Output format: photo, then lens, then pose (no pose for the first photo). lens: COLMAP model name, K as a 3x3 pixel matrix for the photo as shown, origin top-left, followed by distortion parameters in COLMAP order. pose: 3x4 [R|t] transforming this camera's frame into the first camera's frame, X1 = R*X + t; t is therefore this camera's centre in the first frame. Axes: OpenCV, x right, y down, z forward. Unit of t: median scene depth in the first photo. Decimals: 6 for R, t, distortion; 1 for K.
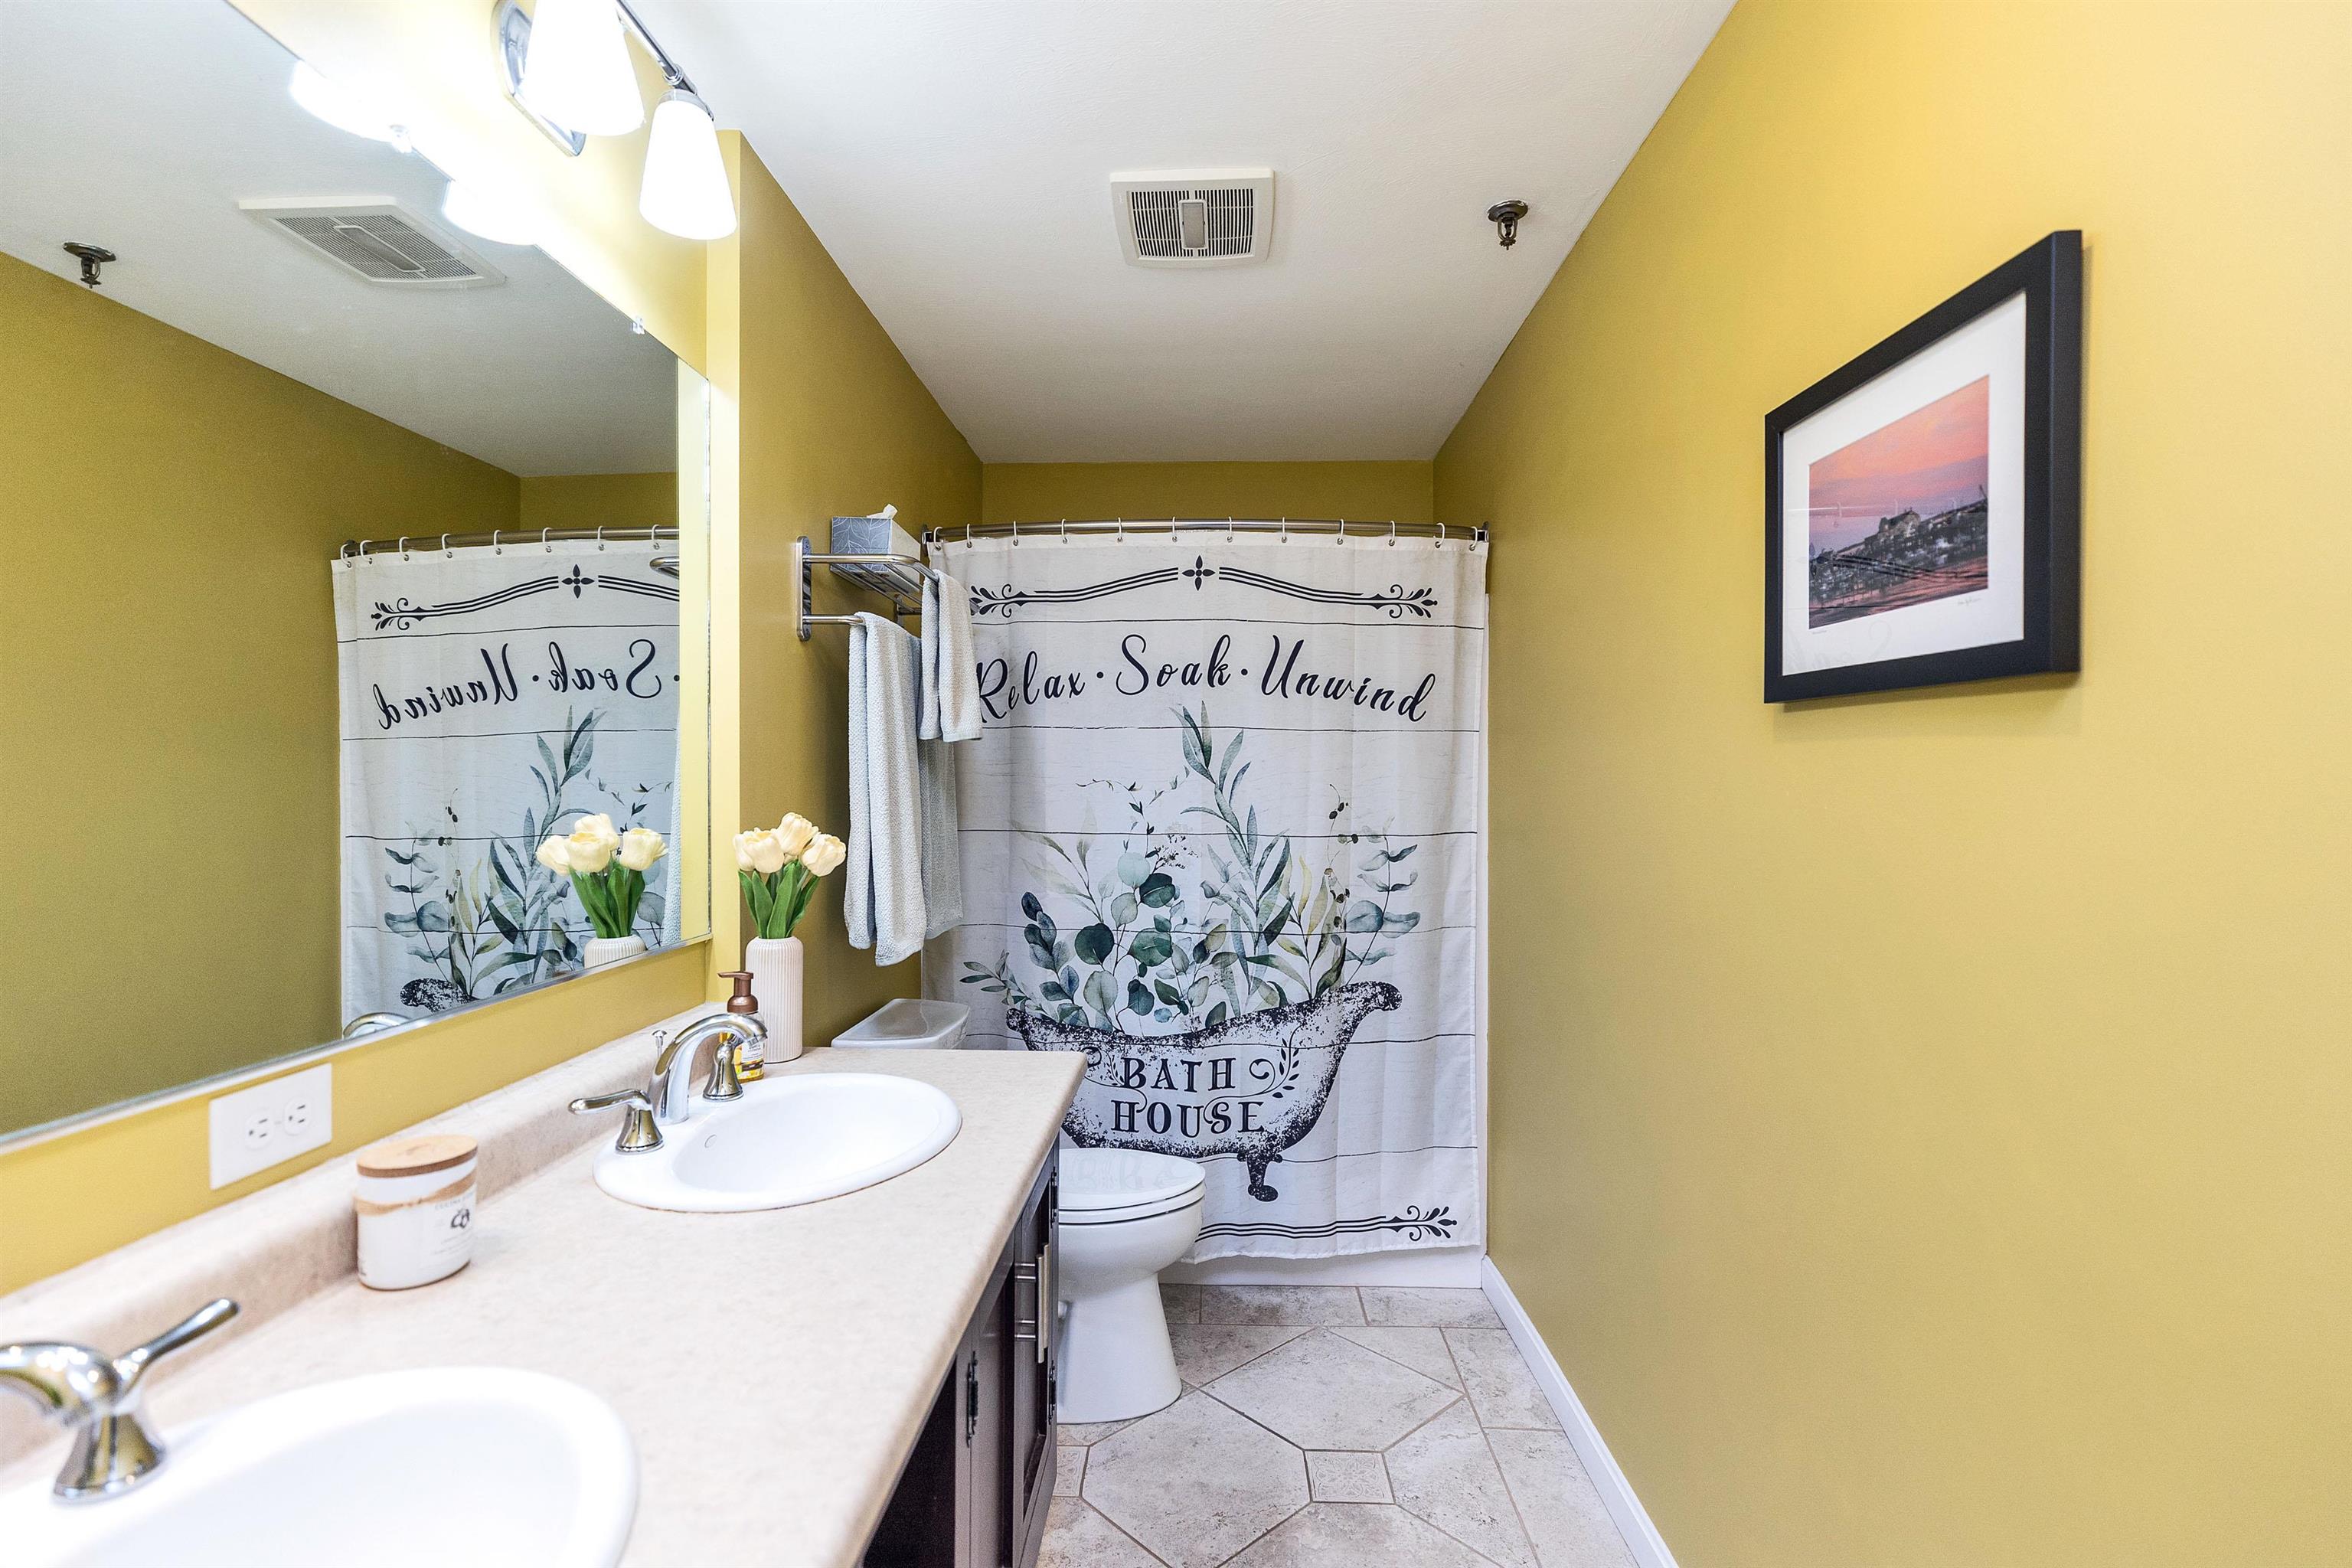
lens RADIAL K [[1057.7, 0, 1177.8], [0, 1057.7, 784.3], [0, 0, 1]] dist [0.008623, -0.002074]
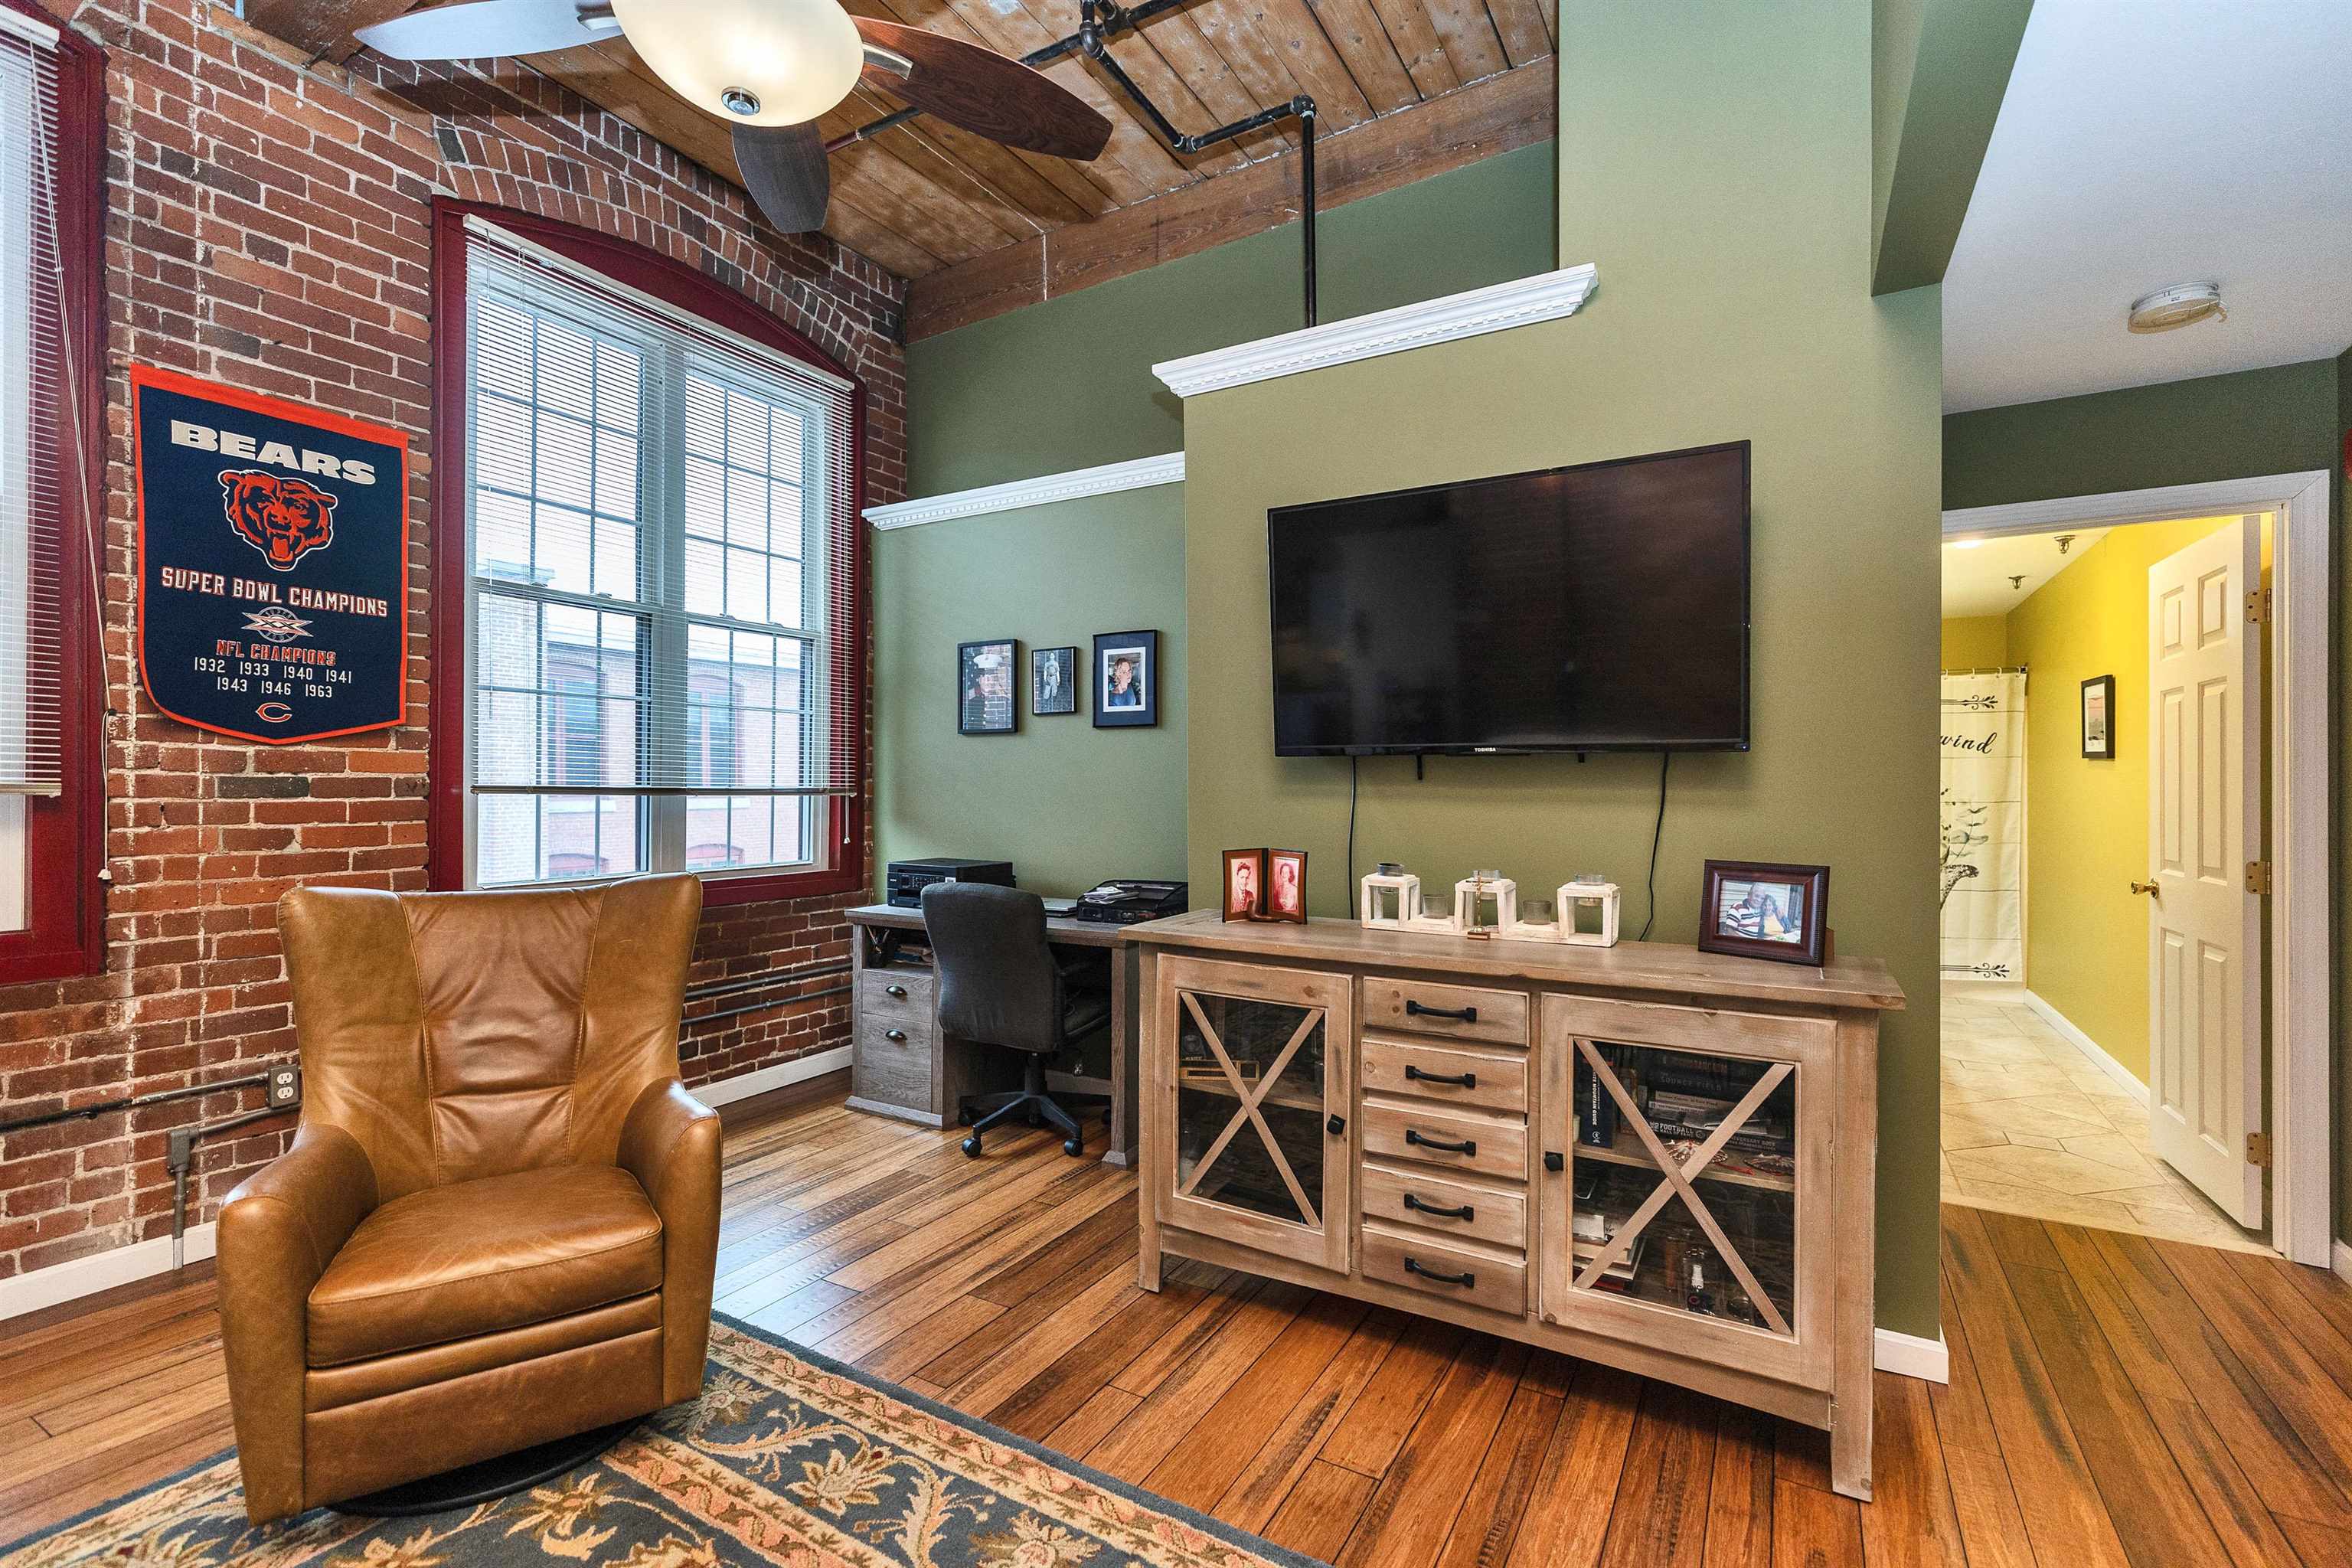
lens RADIAL K [[1057.7, 0, 1176.3], [0, 1057.7, 781.0], [0, 0, 1]] dist [0.008623, -0.002074]
pose [[0.886089, -0.001962, -0.463512, -0.336012], [0.000737, 0.999996, -0.002825, 0.008484], [0.463515, 0.002161, 0.886086, -2.353762]]
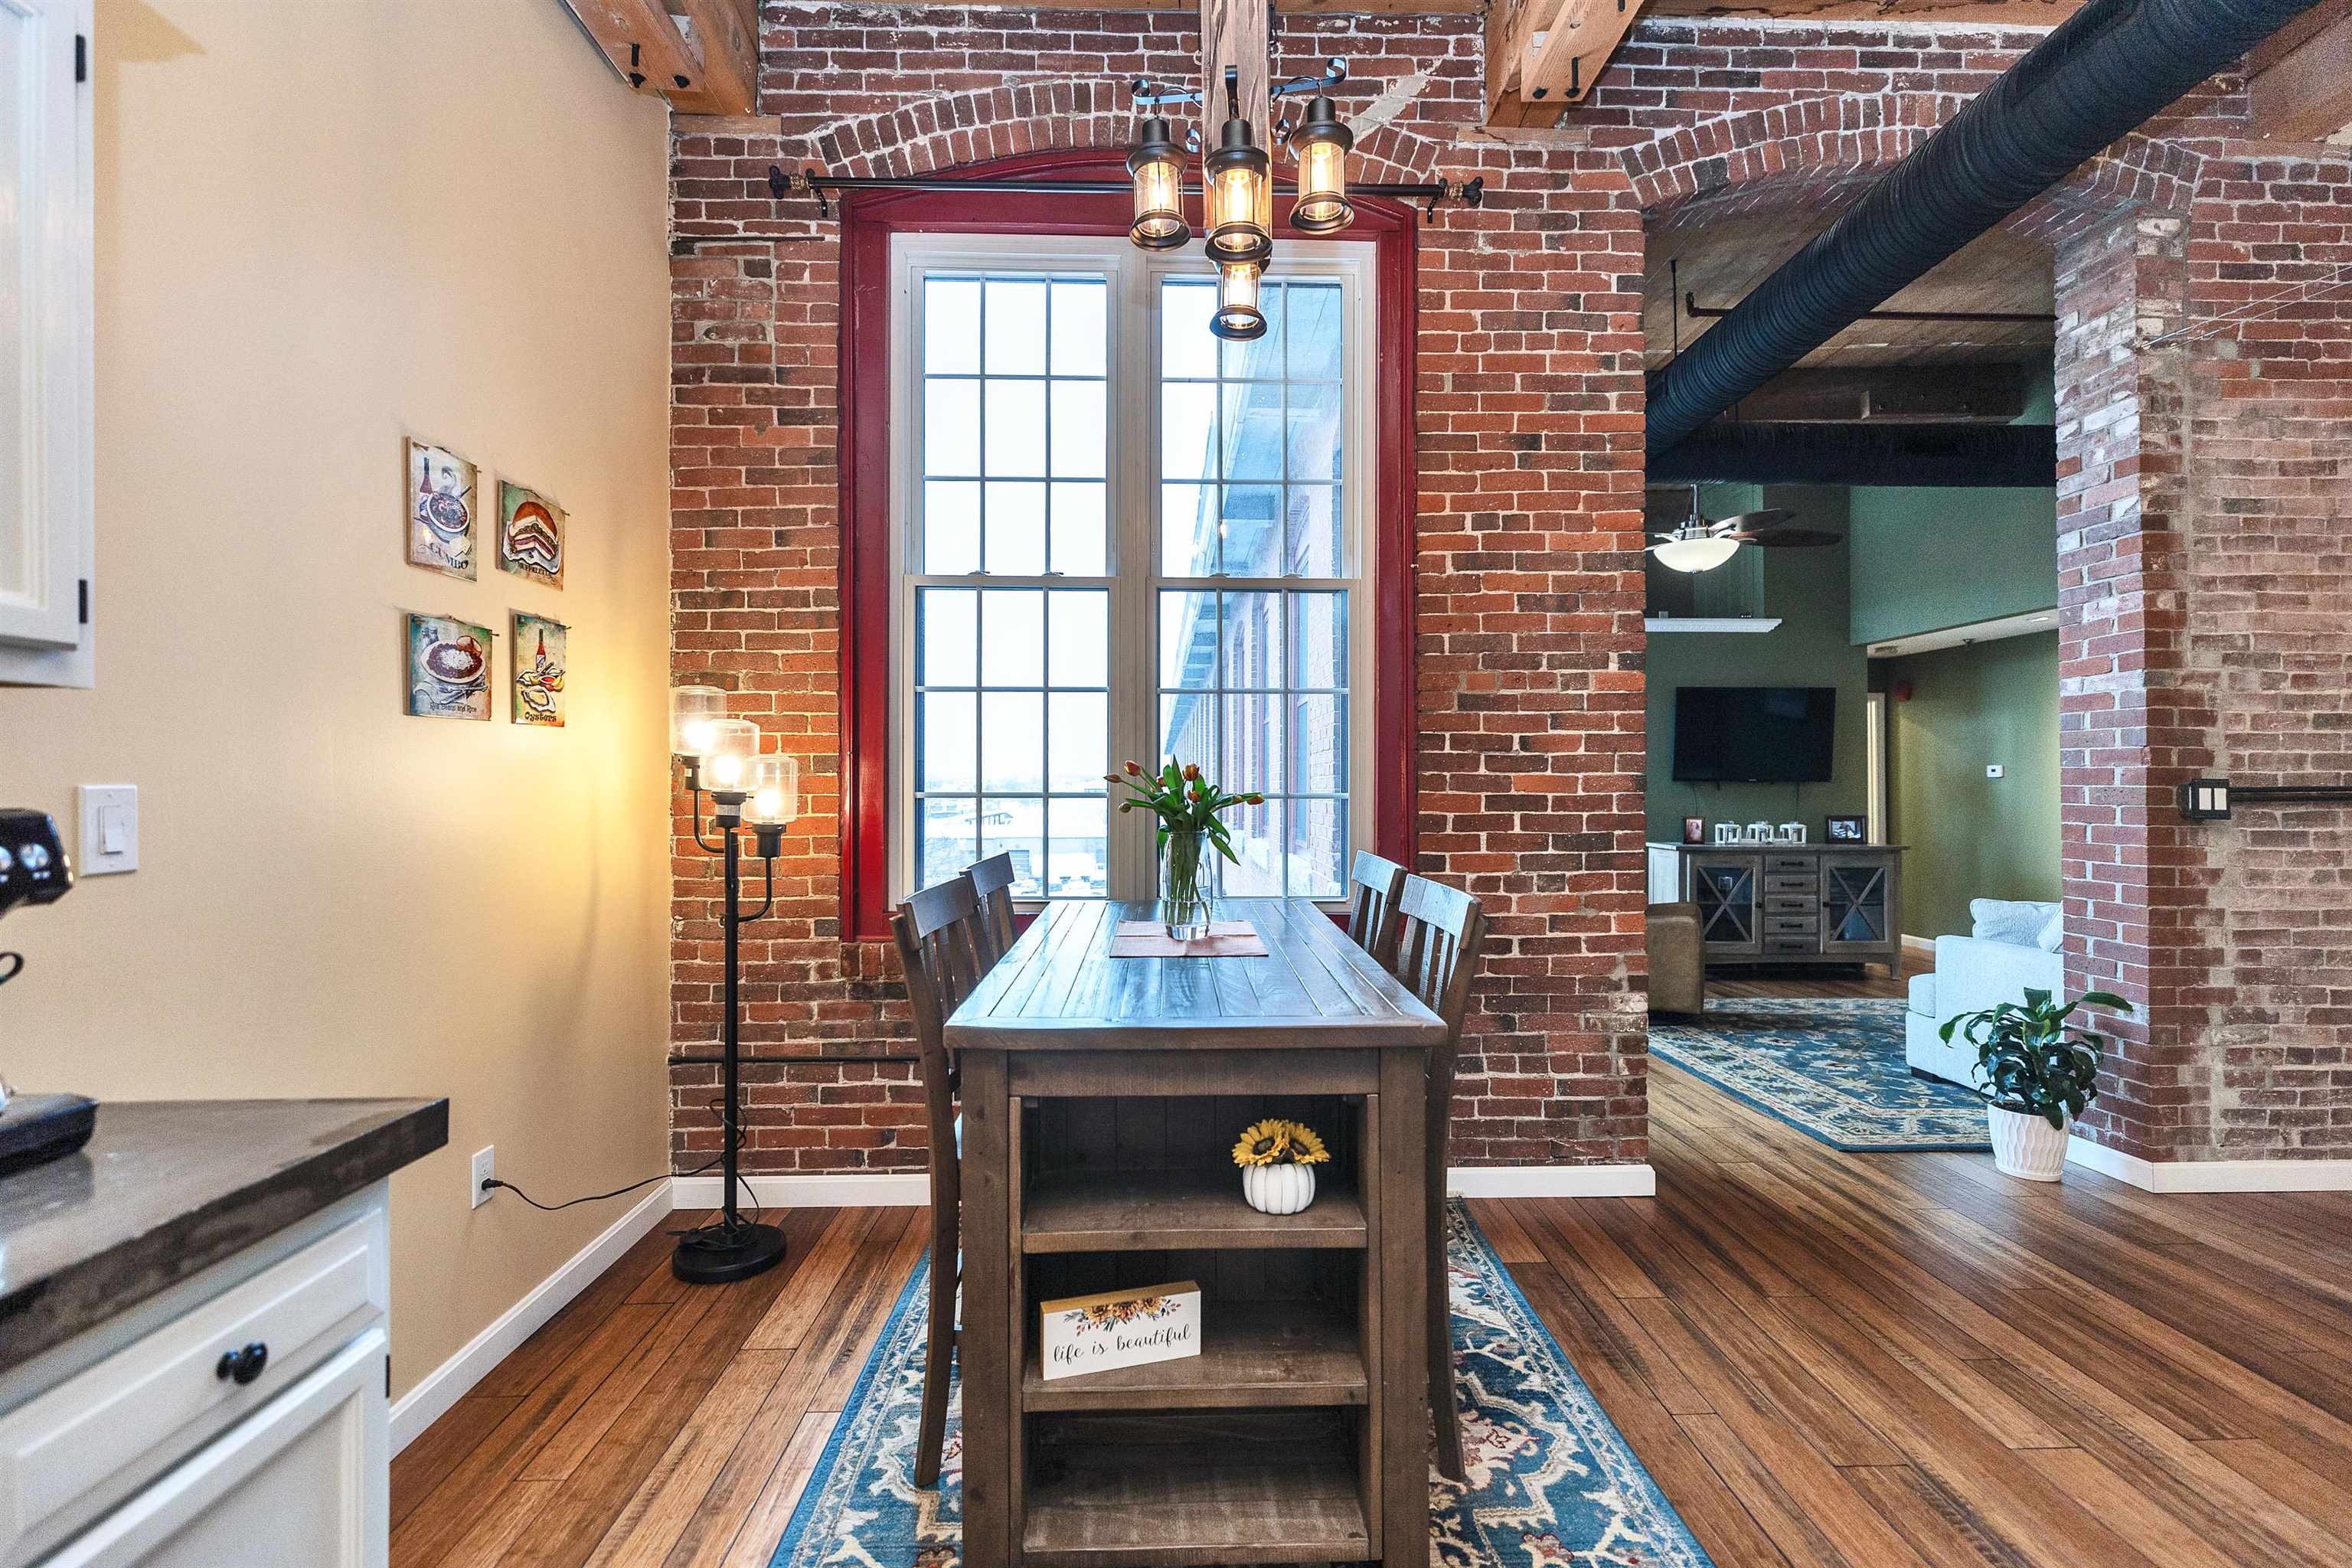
lens RADIAL K [[1057.7, 0, 1184.2], [0, 1057.7, 769.9], [0, 0, 1]] dist [0.008623, -0.002074]
pose [[0.997347, 0.000306, 0.072792, -5.708956], [0.000436, 0.999948, -0.010182, -0.069947], [-0.072791, 0.010187, 0.997295, -7.114313]]
